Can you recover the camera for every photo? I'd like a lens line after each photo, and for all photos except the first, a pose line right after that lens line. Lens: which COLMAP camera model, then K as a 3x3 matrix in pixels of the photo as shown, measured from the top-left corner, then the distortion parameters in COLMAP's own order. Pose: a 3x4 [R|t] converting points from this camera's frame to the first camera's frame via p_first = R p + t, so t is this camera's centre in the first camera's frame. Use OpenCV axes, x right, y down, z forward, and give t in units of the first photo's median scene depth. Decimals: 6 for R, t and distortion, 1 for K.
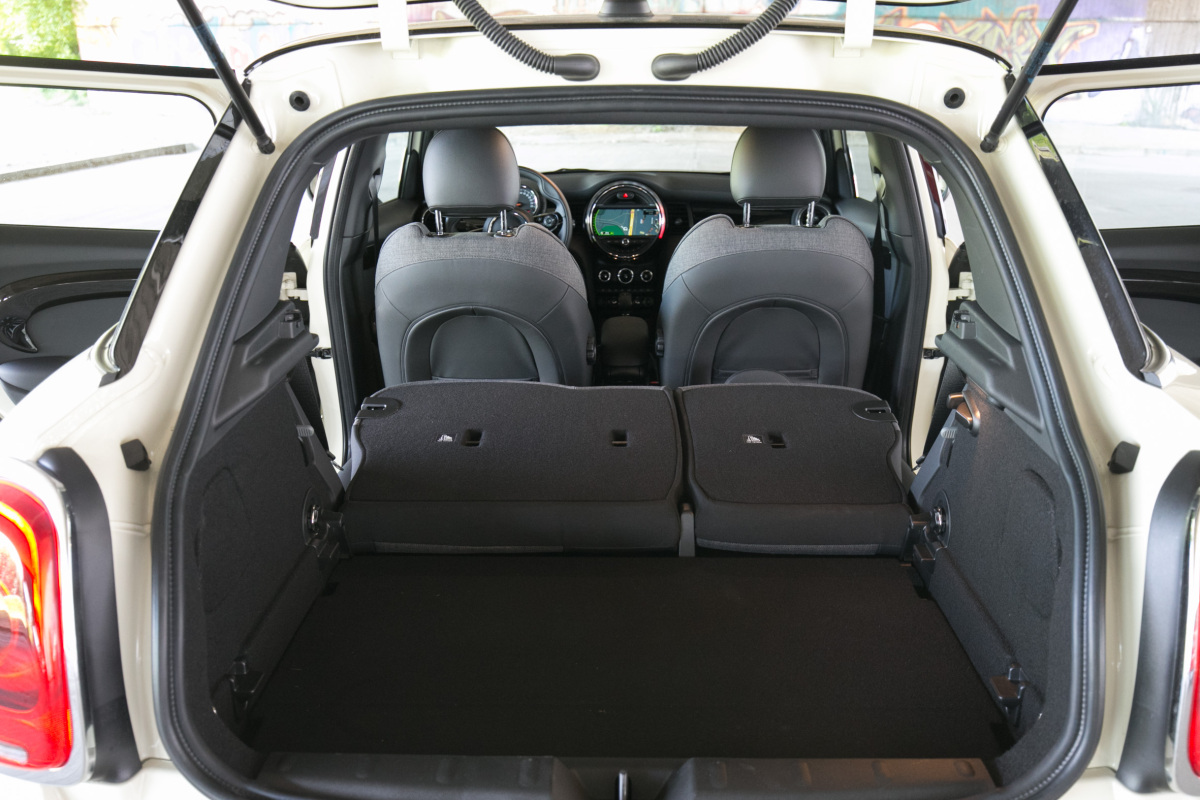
lens RADIAL K [[954.6, 0, 600.0], [0, 954.6, 400.0], [0, 0, 1]] dist [0.017656, 0.007821]
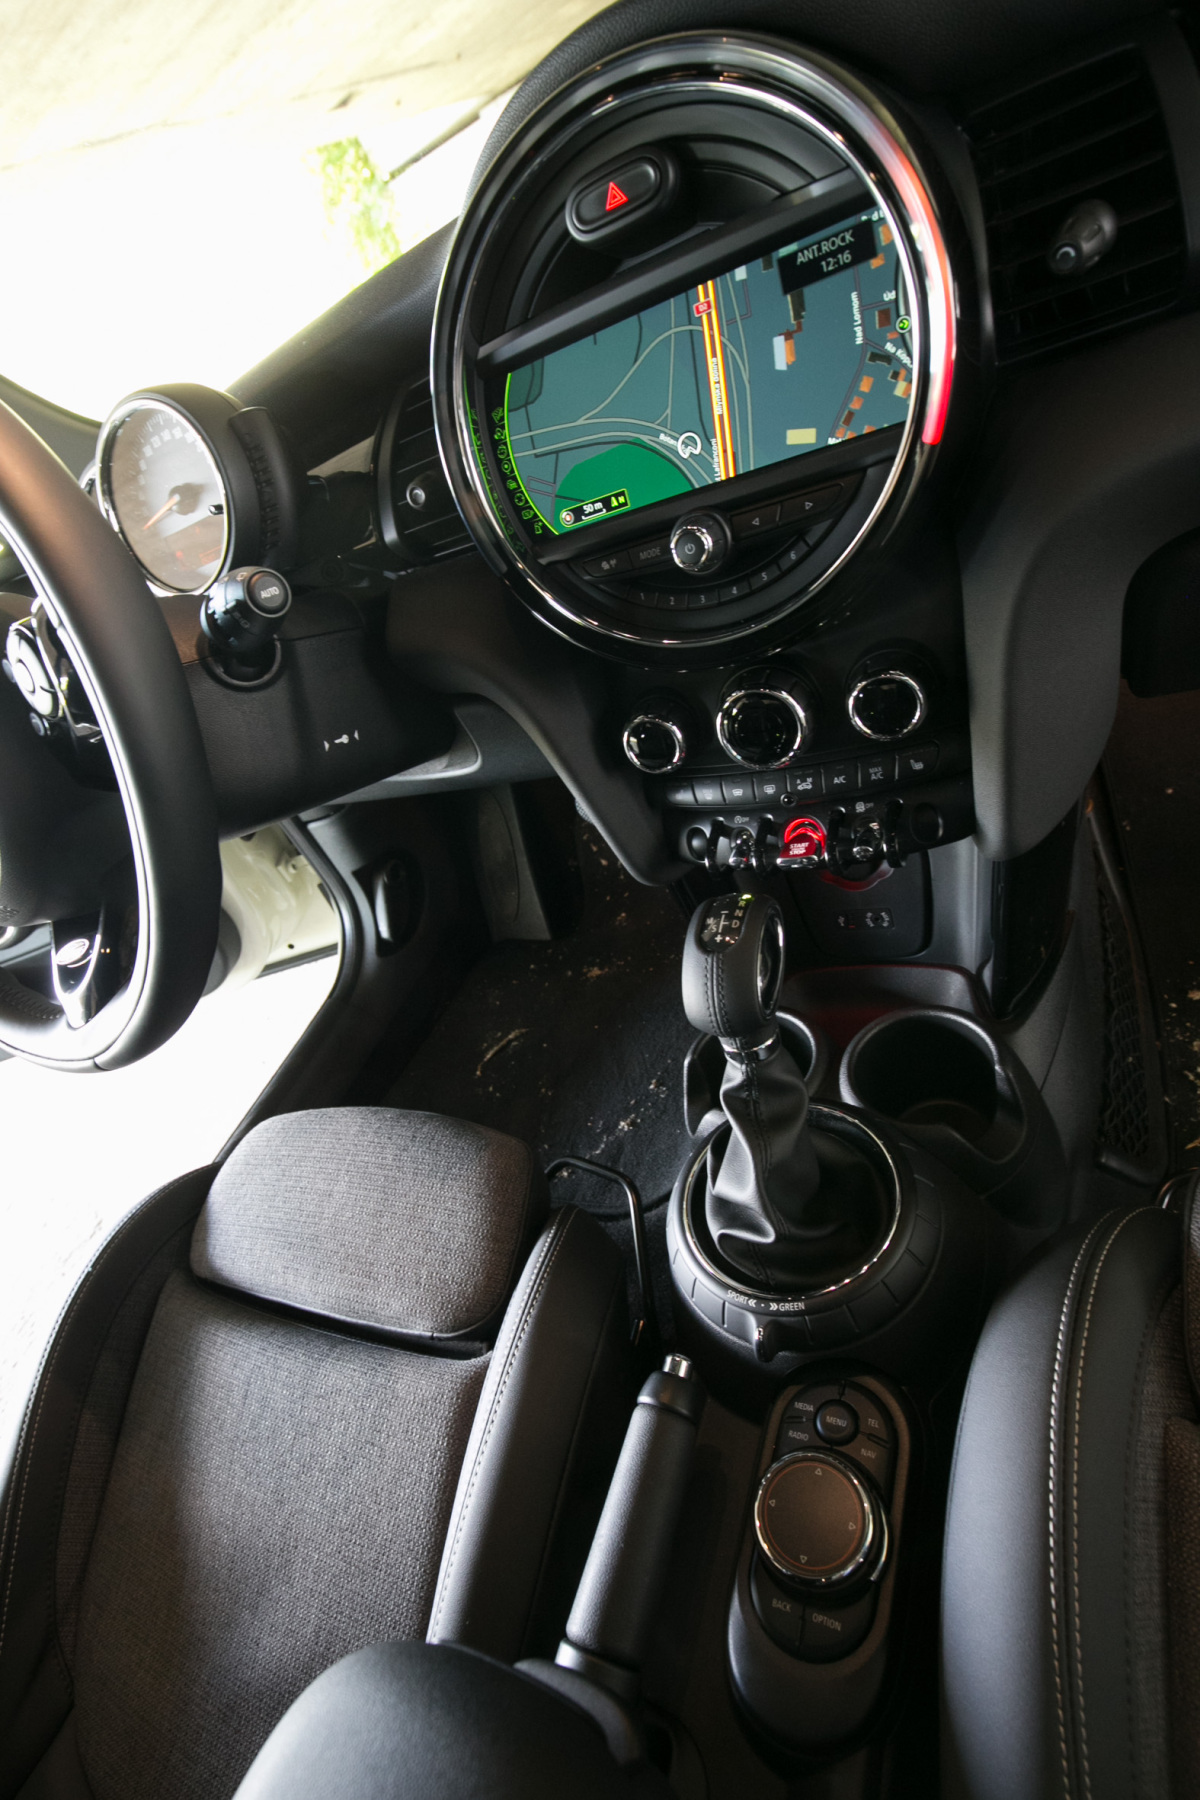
lens RADIAL K [[891.2, 0, 564.8], [0, 891.2, 934.6], [0, 0, 1]] dist [-0.037021, 0.000334]
pose [[0.844852, -0.046264, -0.532997, 0.222943], [0.259521, 0.906631, 0.332669, -0.440236], [0.467841, -0.419380, 0.777975, 2.331130]]
